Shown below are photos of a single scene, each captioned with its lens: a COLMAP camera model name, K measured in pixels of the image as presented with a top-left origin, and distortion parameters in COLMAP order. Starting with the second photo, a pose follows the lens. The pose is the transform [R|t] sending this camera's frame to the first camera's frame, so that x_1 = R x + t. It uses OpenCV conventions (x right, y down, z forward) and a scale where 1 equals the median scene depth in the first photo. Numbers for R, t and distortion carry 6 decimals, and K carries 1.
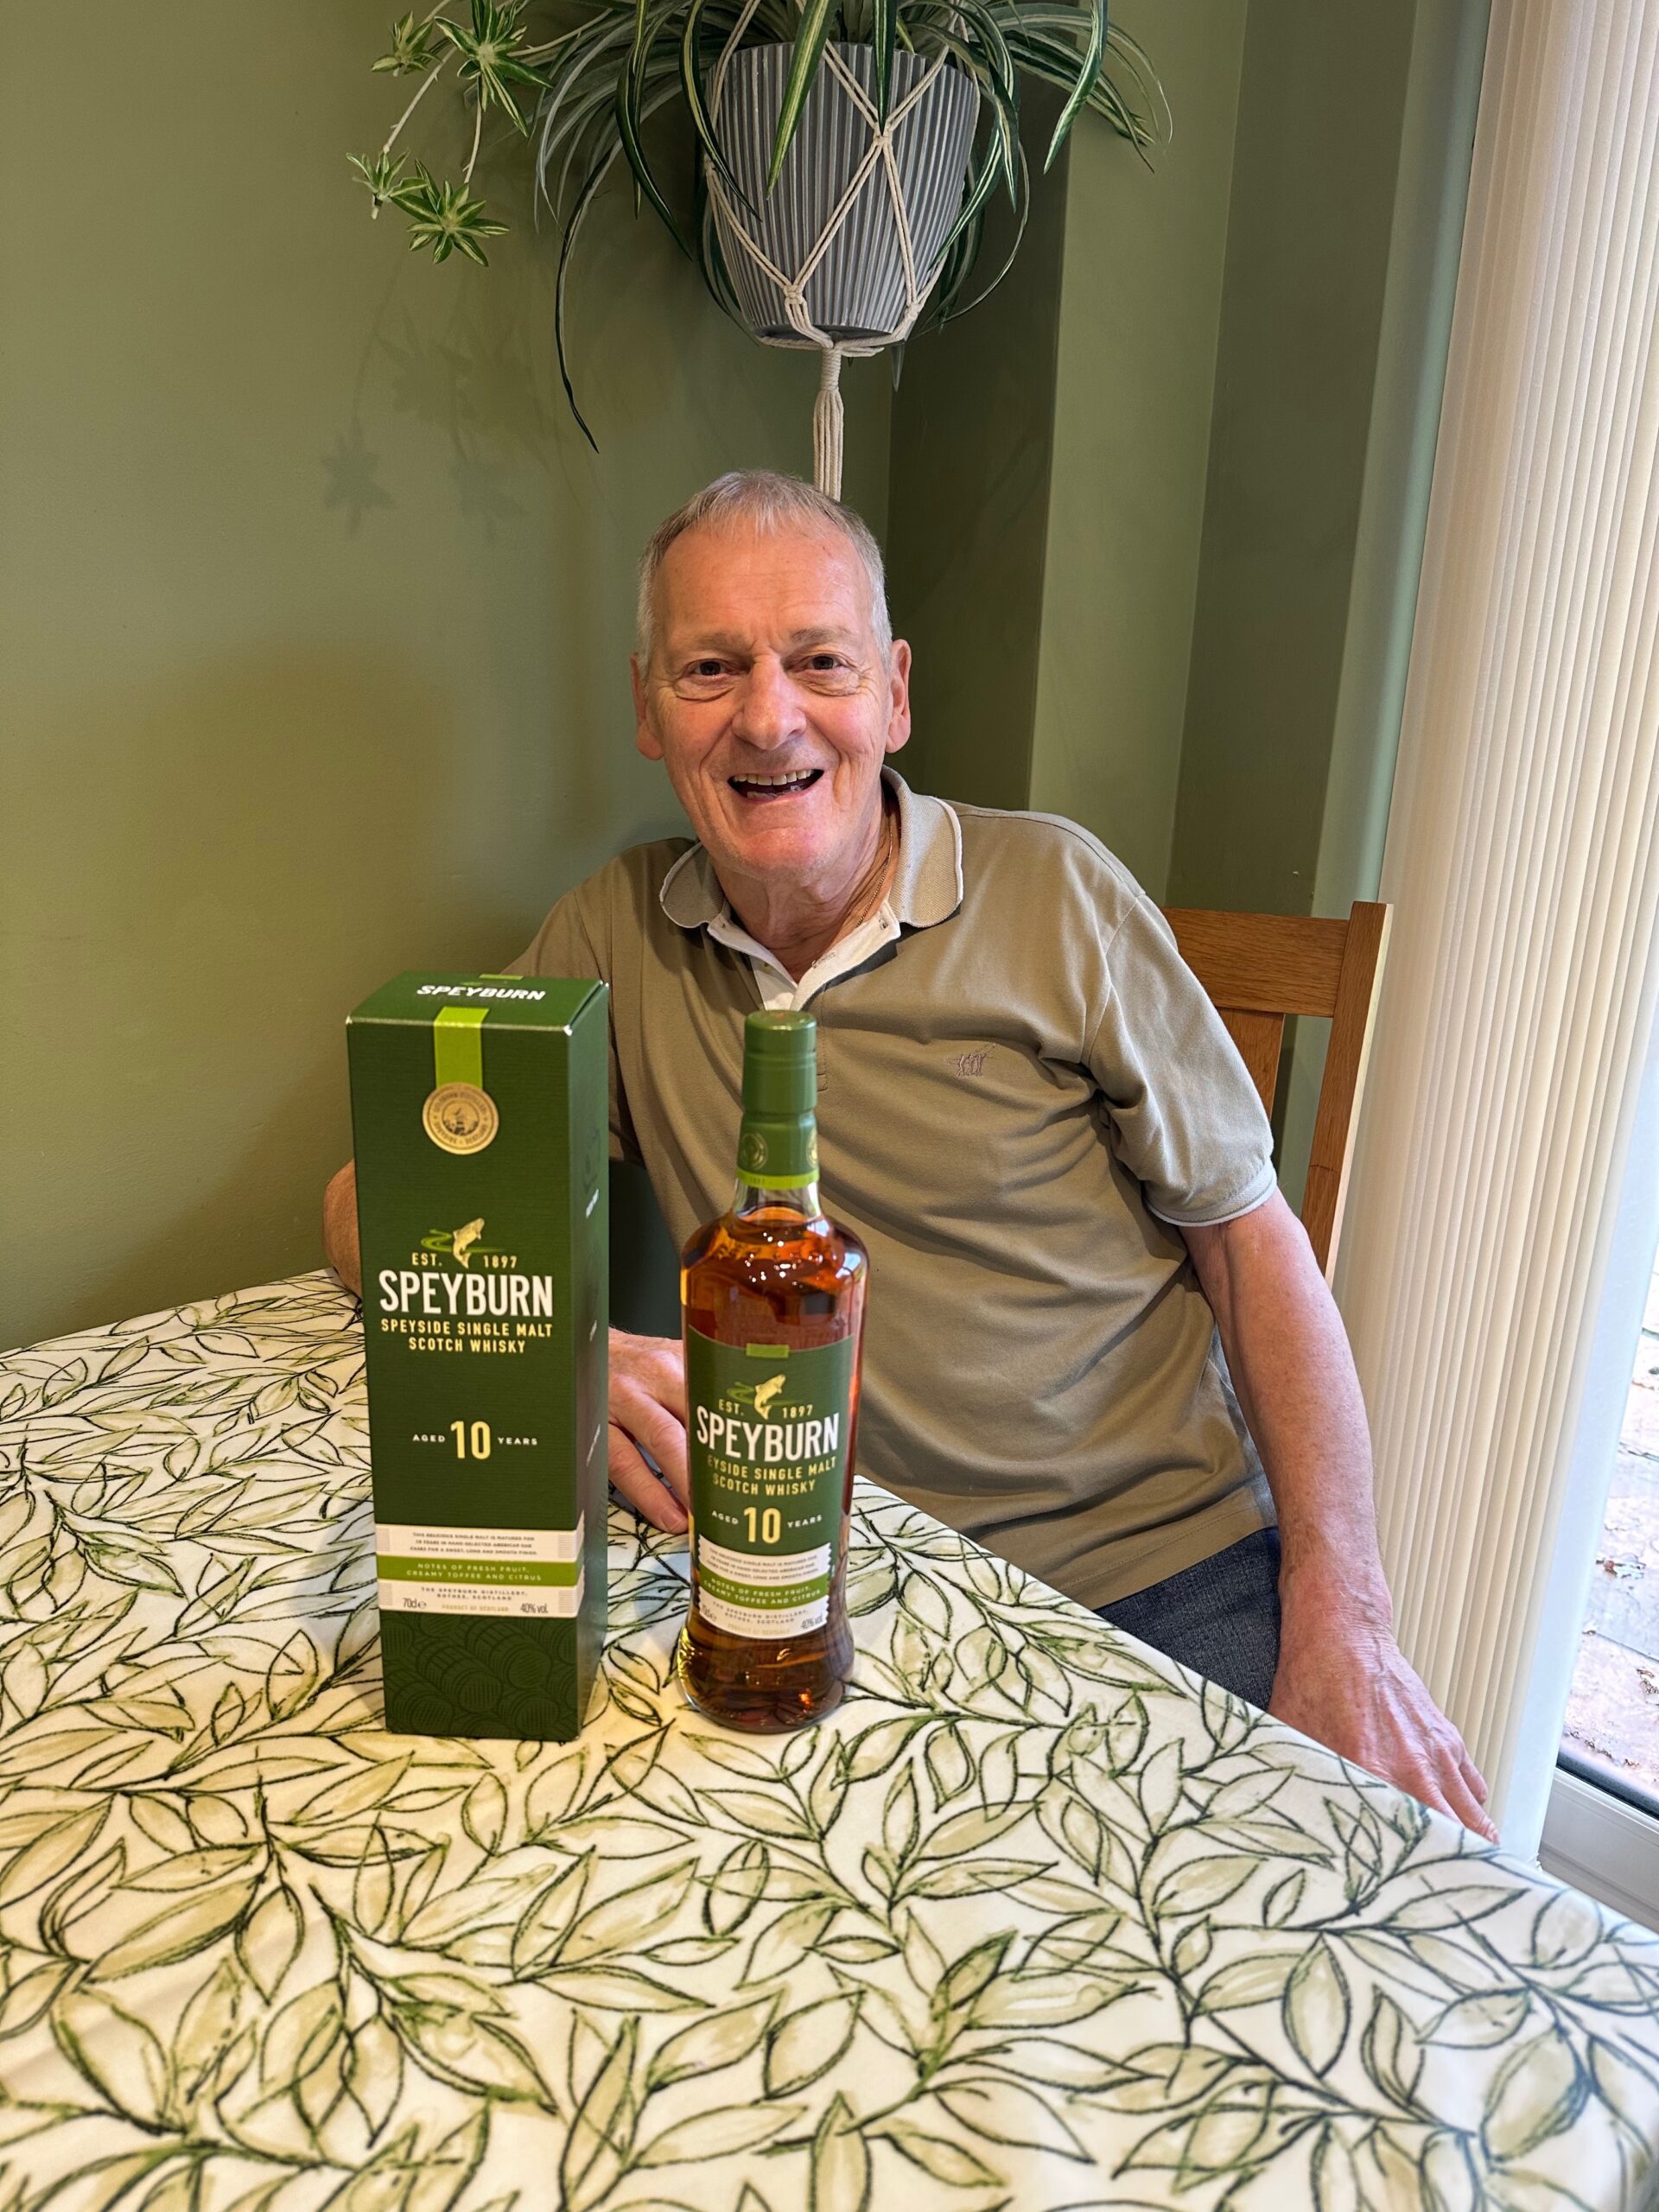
lens RADIAL K [[1668.5, 0, 821.4], [0, 1668.5, 1139.8], [0, 0, 1]] dist [-0.010358, -0.011830]
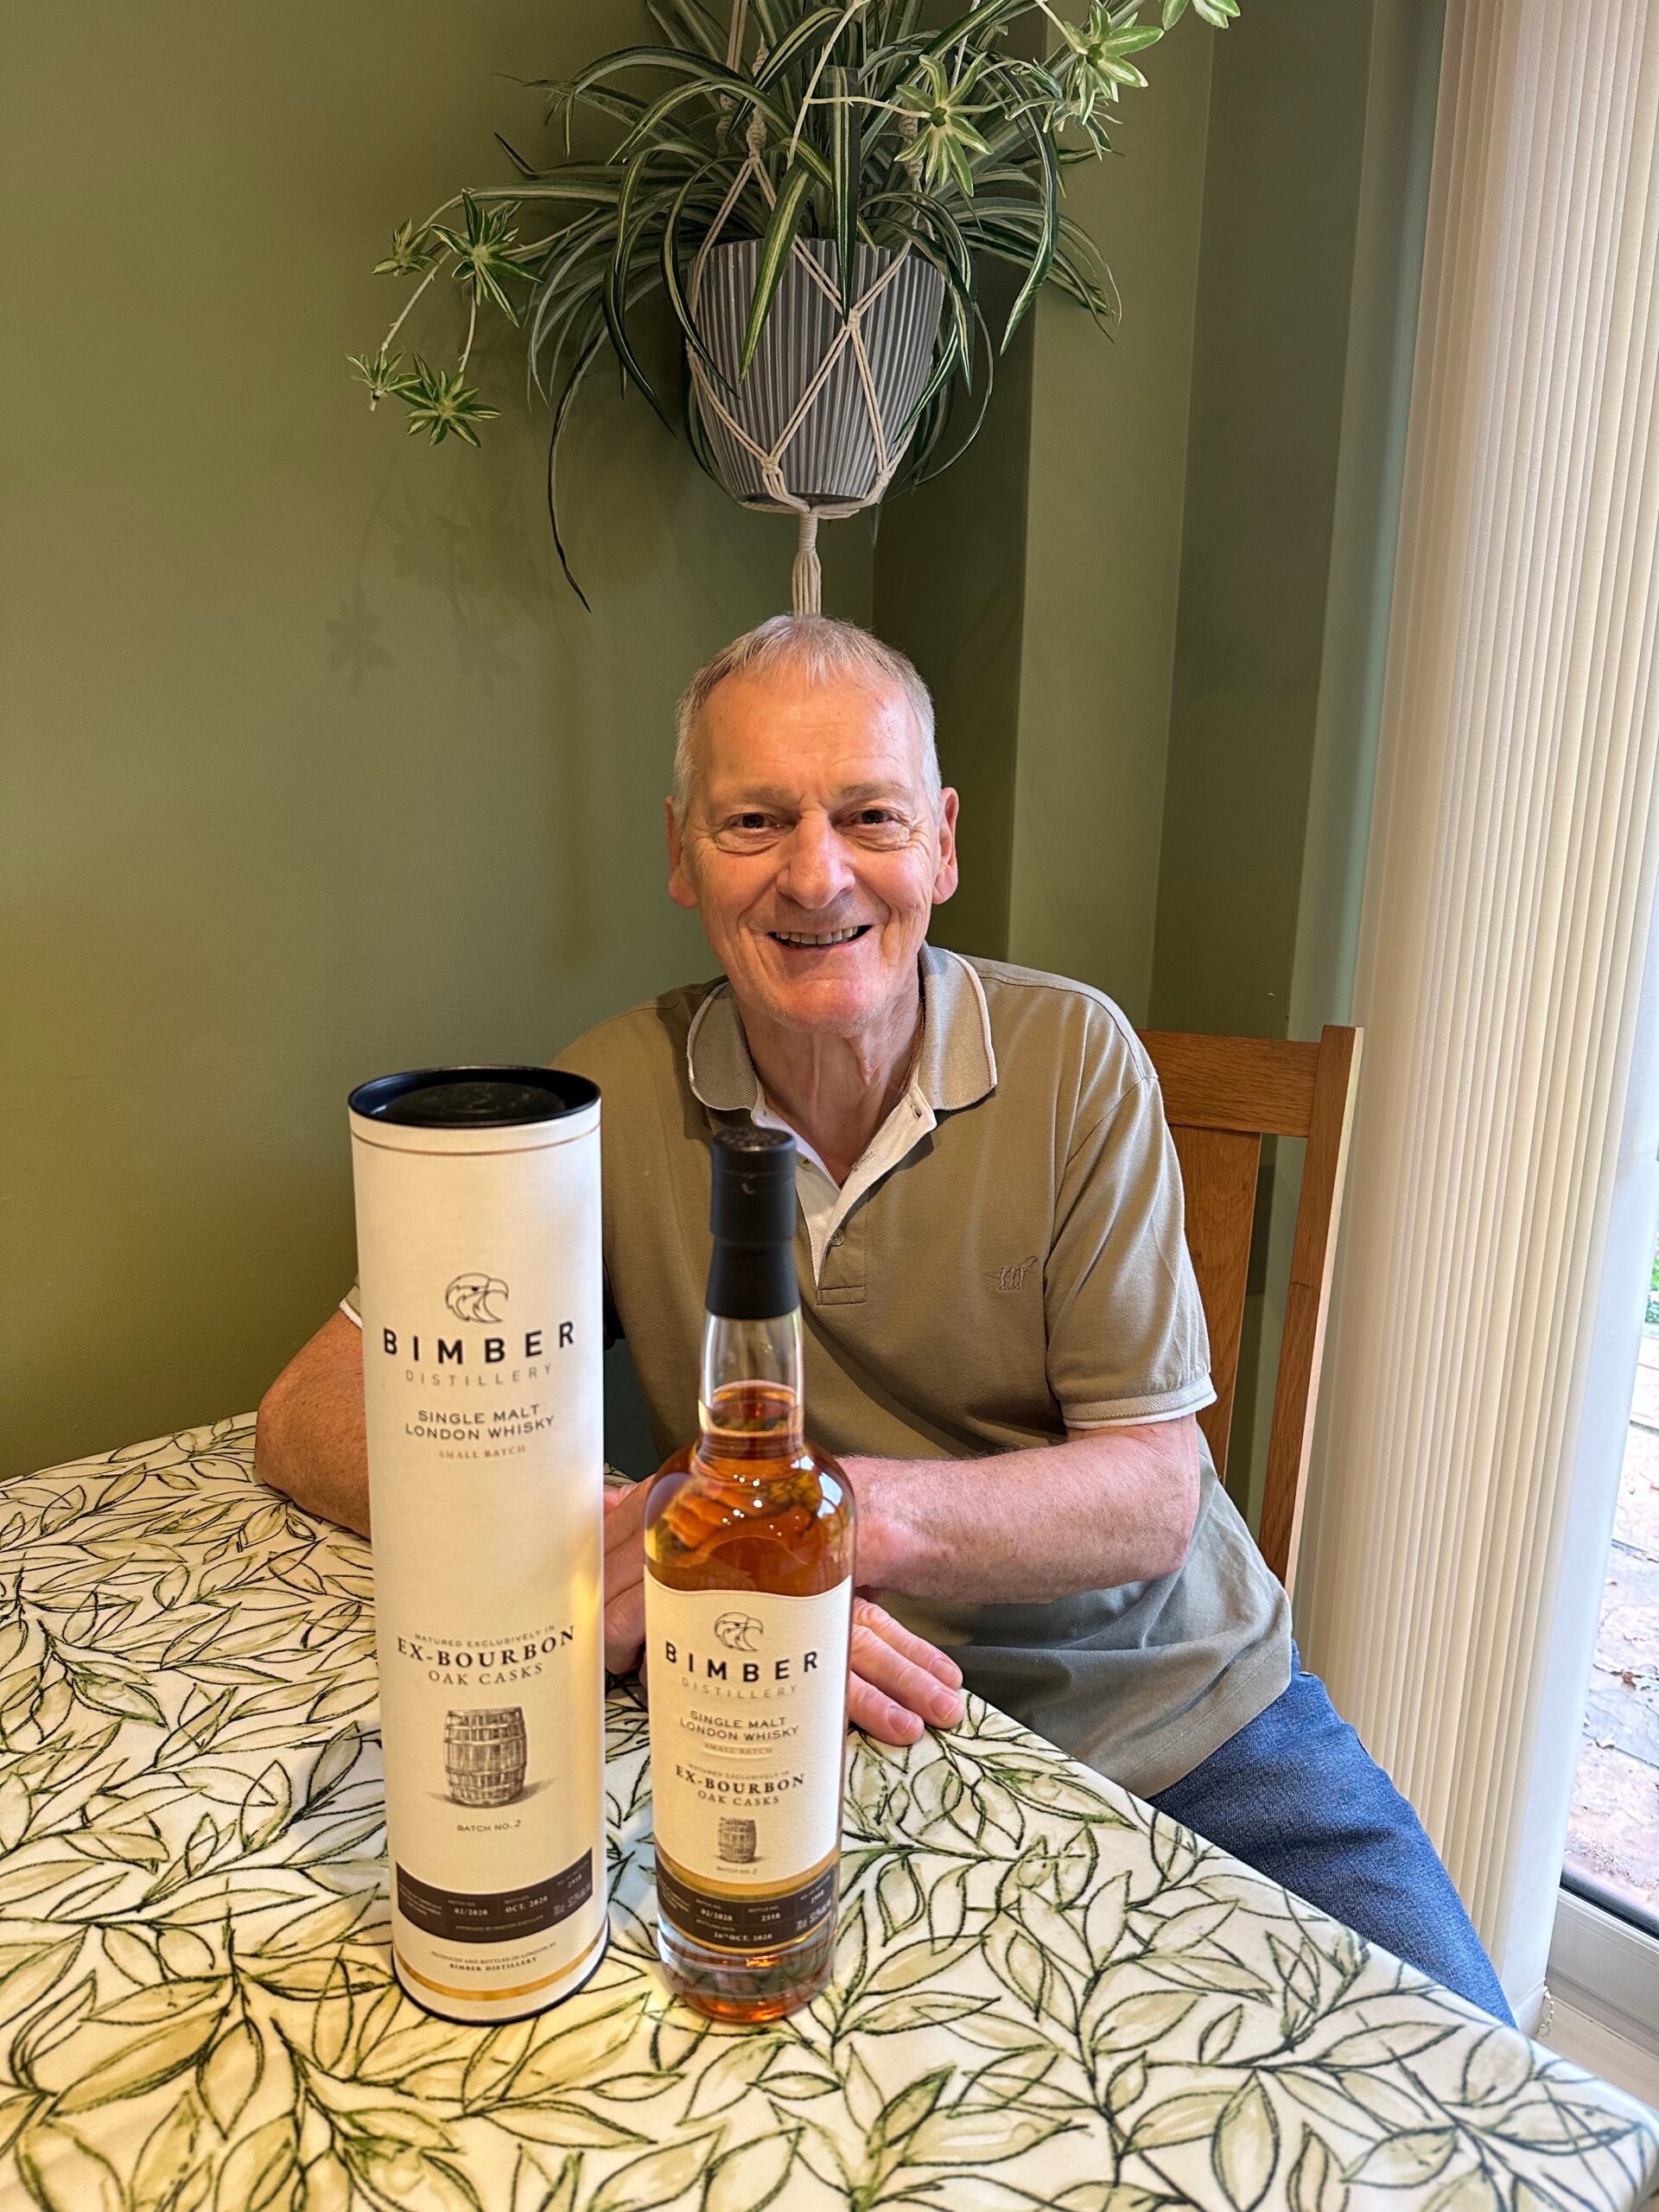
lens RADIAL K [[1668.5, 0, 813.6], [0, 1668.5, 1123.7], [0, 0, 1]] dist [-0.010358, -0.011830]
pose [[0.999780, -0.008030, -0.019355, 0.036802], [0.006722, 0.997747, -0.066751, -0.024252], [0.019847, 0.066607, 0.997582, -0.040246]]
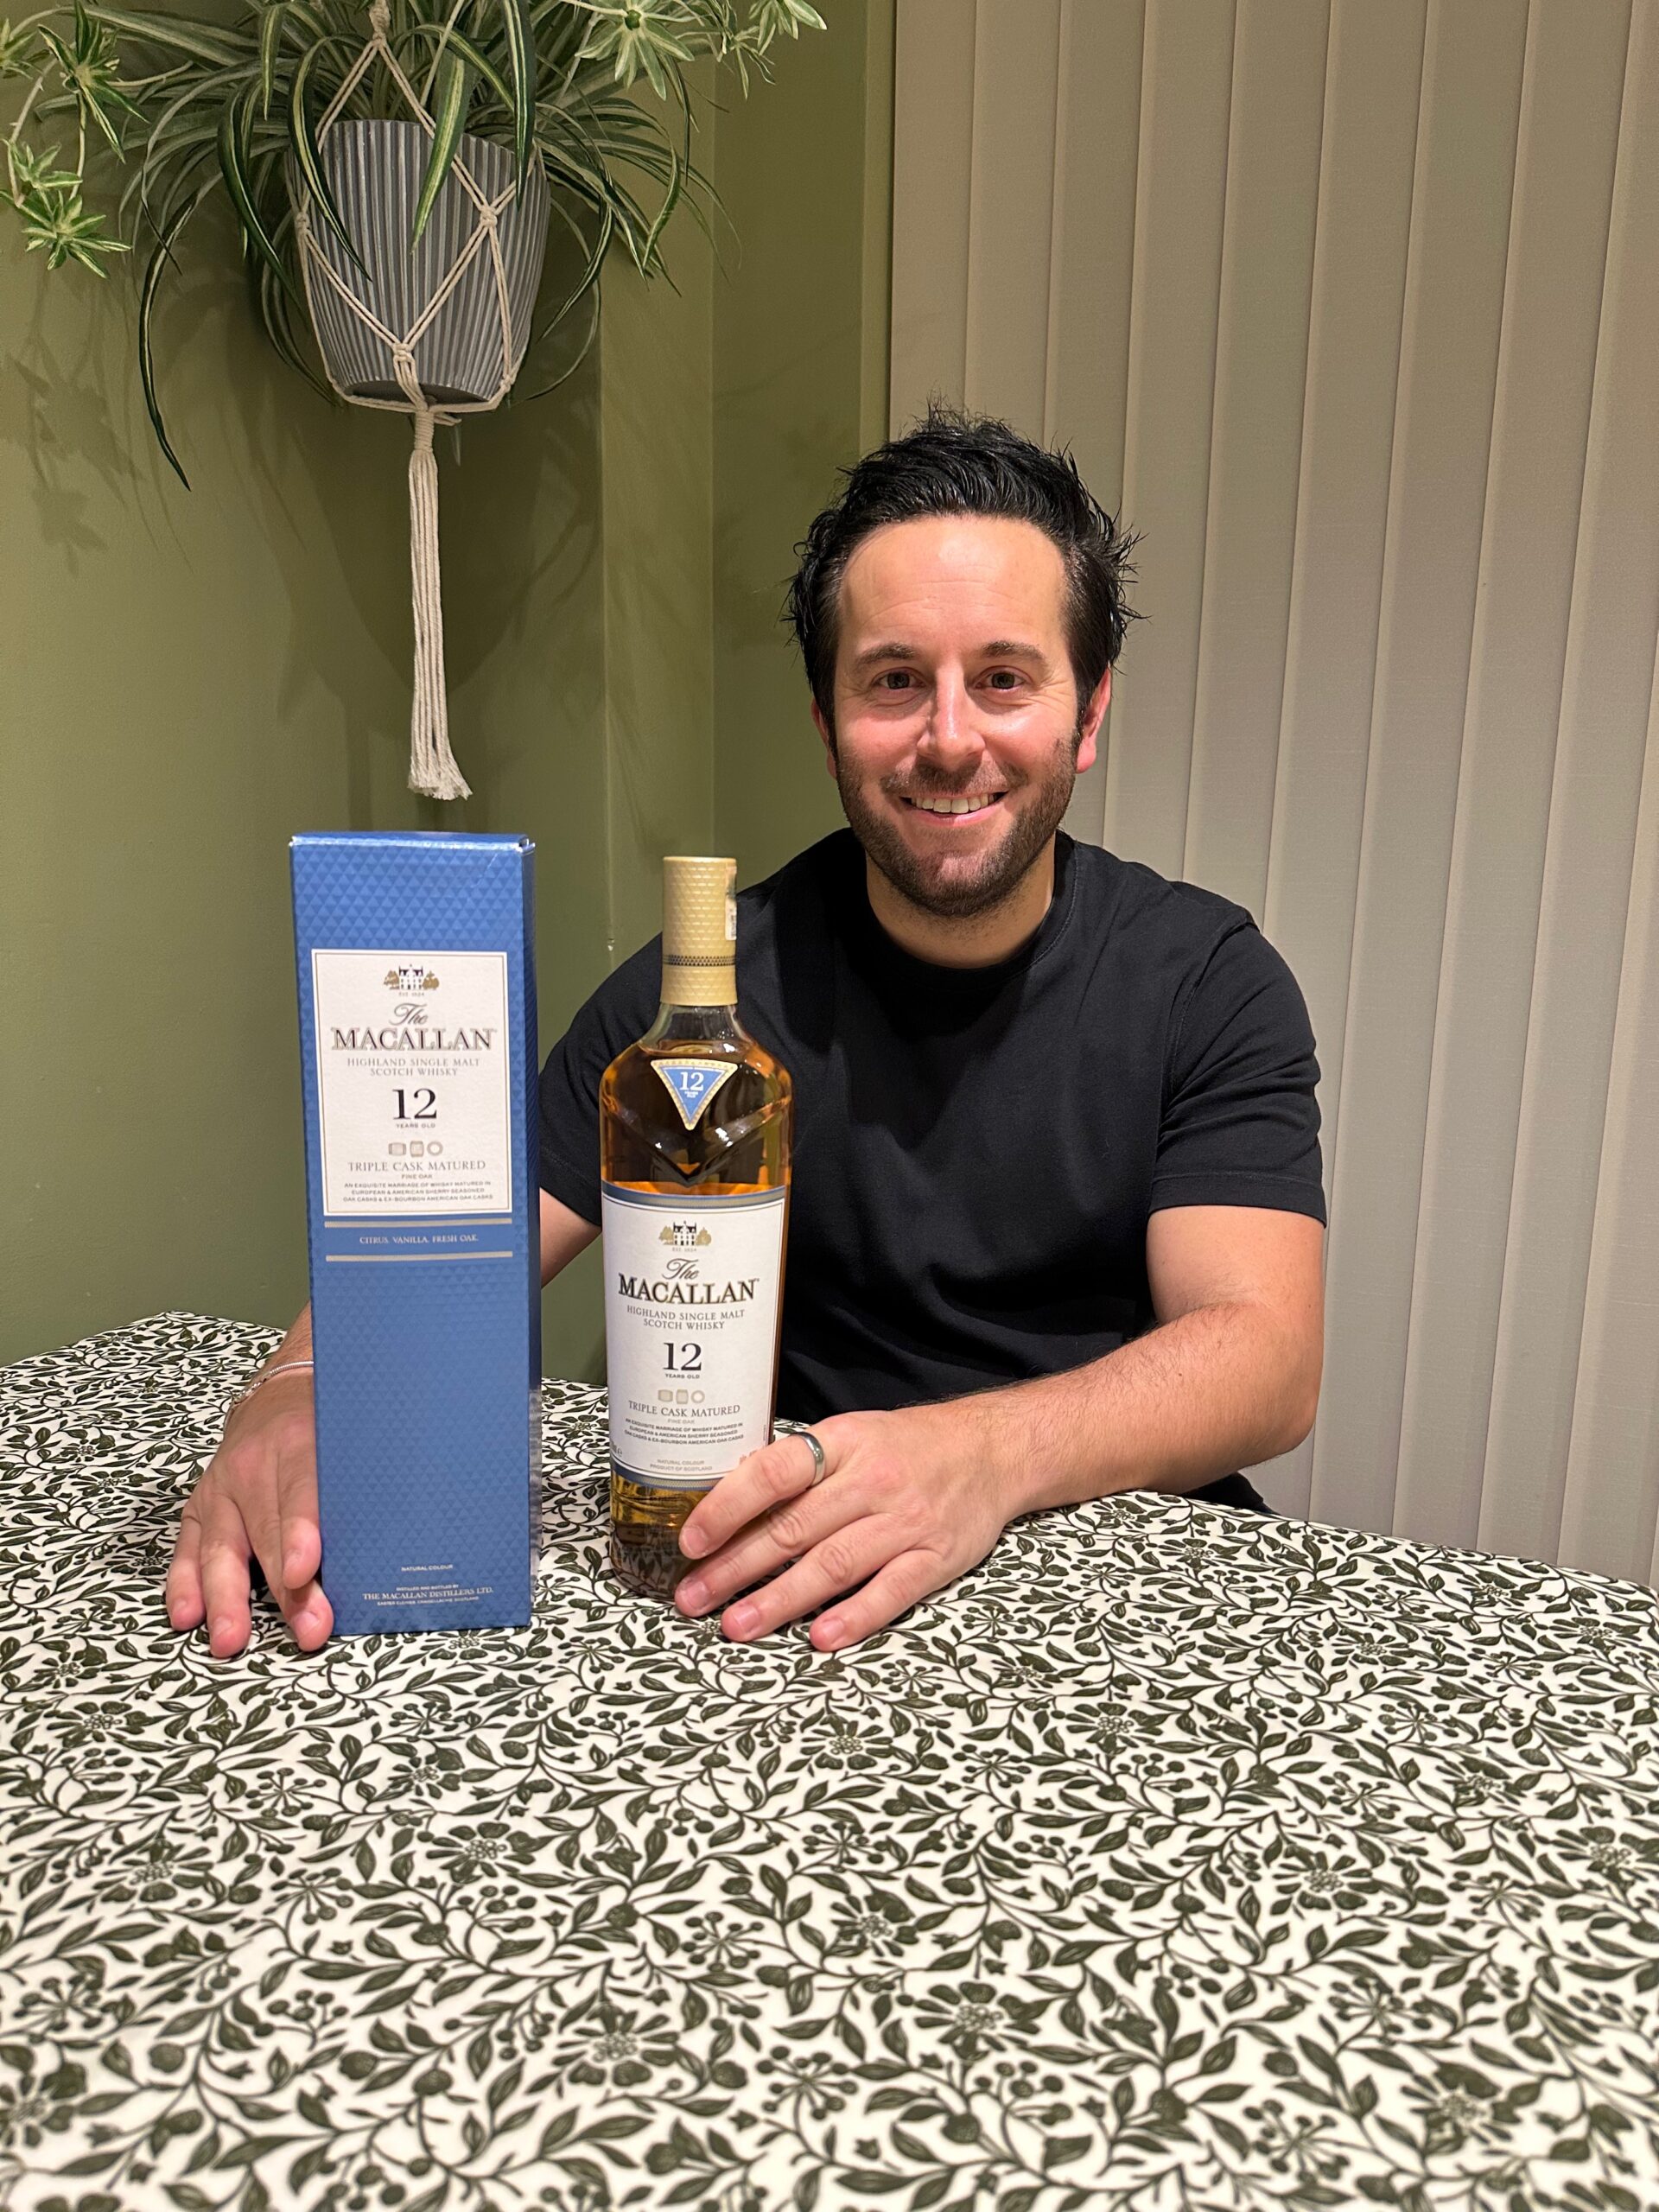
lens RADIAL K [[1668.5, 0, 869.5], [0, 1668.5, 1118.7], [0, 0, 1]] dist [-0.010358, -0.011830]
pose [[0.889428, -0.084968, 0.449108, -0.343731], [0.138104, 0.986603, -0.086849, 0.125019], [-0.435712, 0.139269, 0.889247, 0.017820]]
